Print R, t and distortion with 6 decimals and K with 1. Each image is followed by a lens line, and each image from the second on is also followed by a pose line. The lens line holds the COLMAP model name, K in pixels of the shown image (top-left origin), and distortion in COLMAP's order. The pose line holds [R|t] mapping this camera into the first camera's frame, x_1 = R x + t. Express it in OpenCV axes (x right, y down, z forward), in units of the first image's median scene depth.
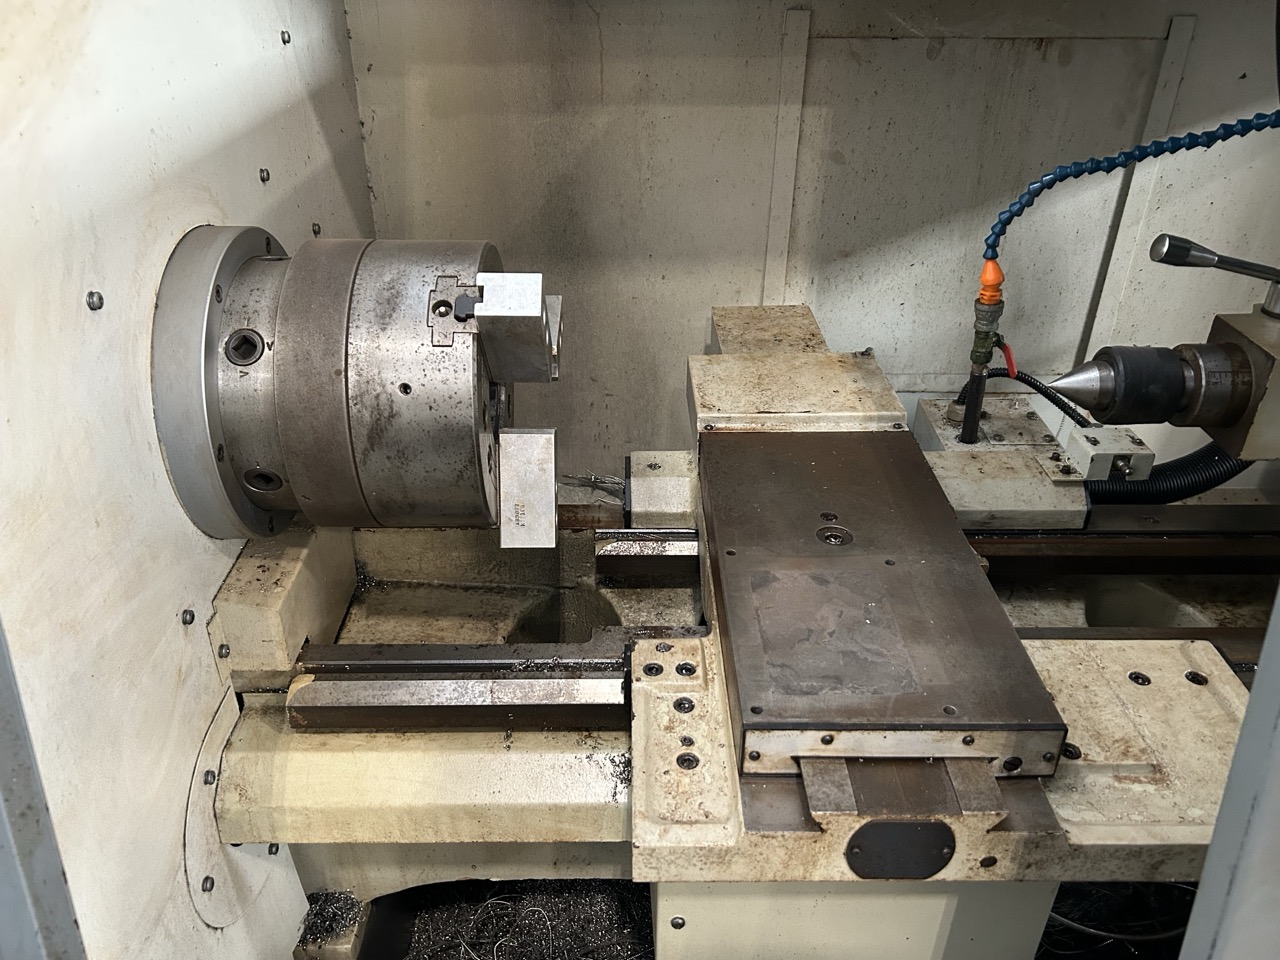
lens RADIAL K [[973.4, 0, 641.9], [0, 973.4, 492.8], [0, 0, 1]] dist [0.051088, -0.060406]
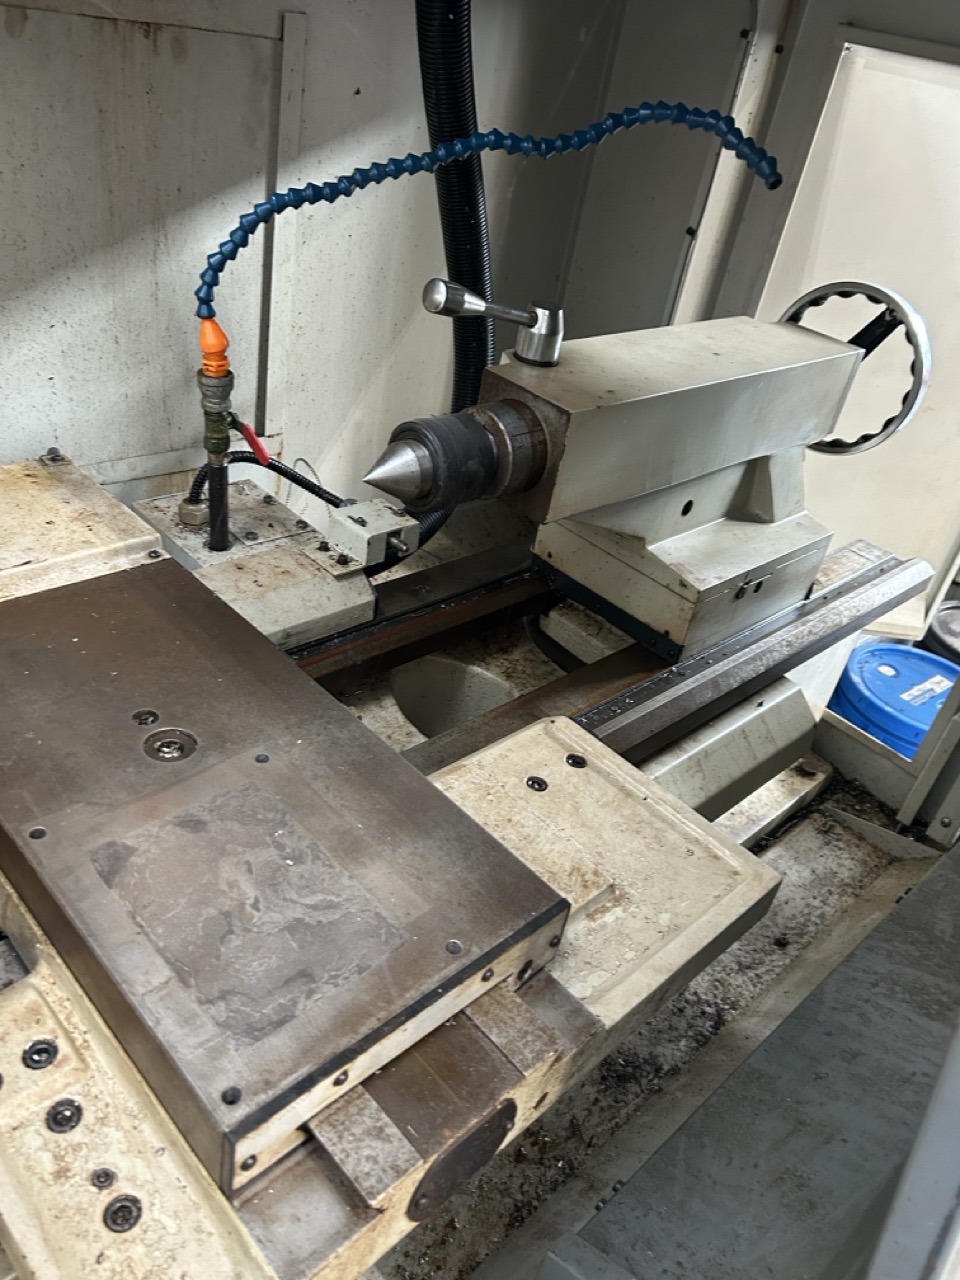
lens RADIAL K [[973.4, 0, 471.7], [0, 973.4, 654.0], [0, 0, 1]] dist [0.051088, -0.060406]
pose [[0.724290, -0.288324, 0.626317, -0.053243], [0.212754, 0.957501, 0.194749, -0.088765], [-0.655851, -0.007803, 0.754850, 0.271023]]
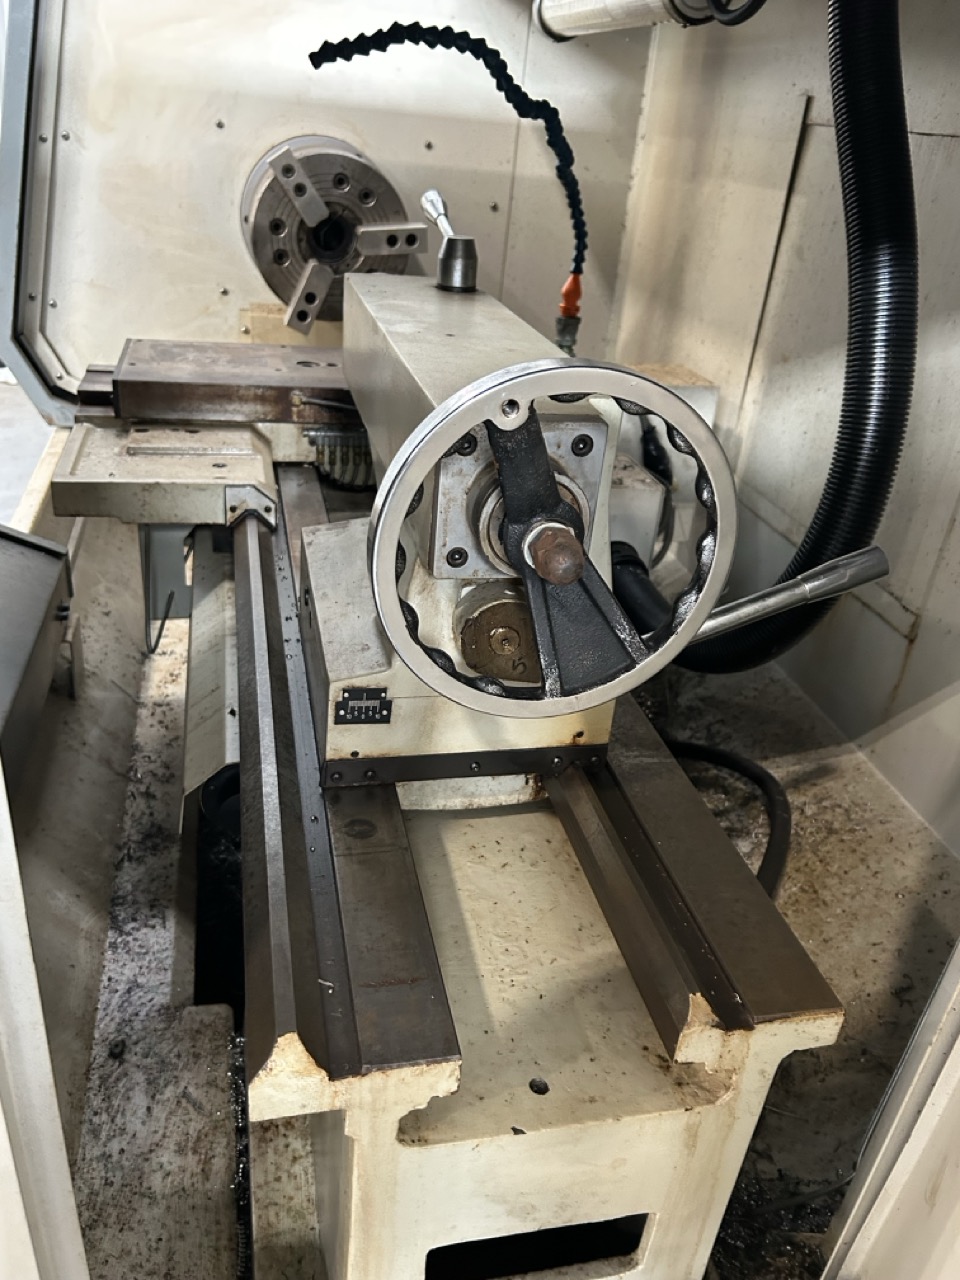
lens RADIAL K [[973.4, 0, 471.7], [0, 973.4, 654.0], [0, 0, 1]] dist [0.051088, -0.060406]
pose [[0.203163, 0.485040, -0.850565, 1.448832], [-0.580729, 0.759092, 0.294166, -0.168642], [0.788339, 0.434184, 0.435896, 0.608727]]
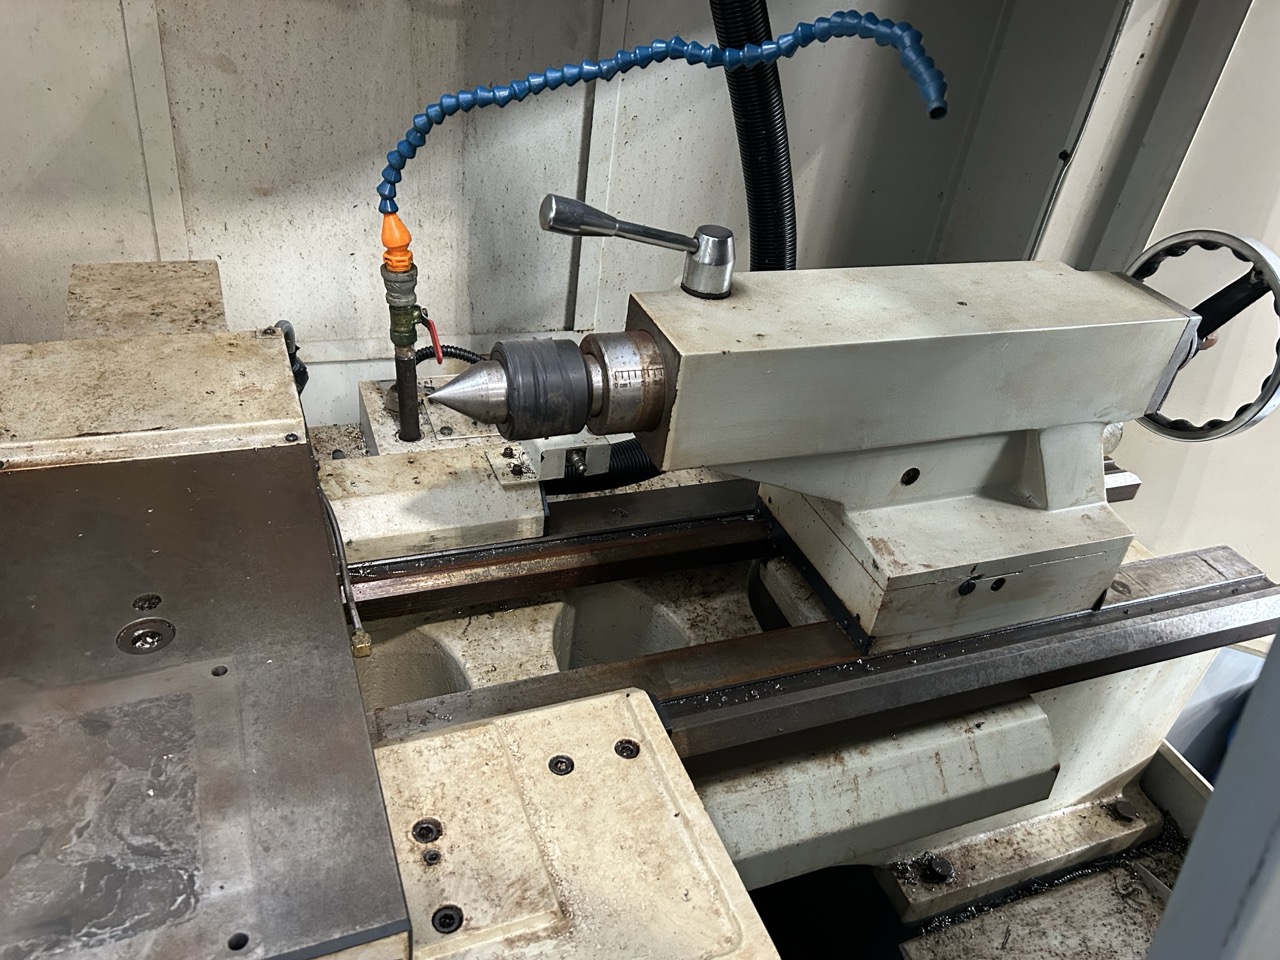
lens RADIAL K [[973.4, 0, 641.9], [0, 973.4, 492.8], [0, 0, 1]] dist [0.051088, -0.060406]
pose [[0.924560, -0.110340, 0.364710, 0.229126], [0.078520, 0.991783, 0.101004, -0.080577], [-0.372857, -0.064748, 0.925627, 0.192464]]
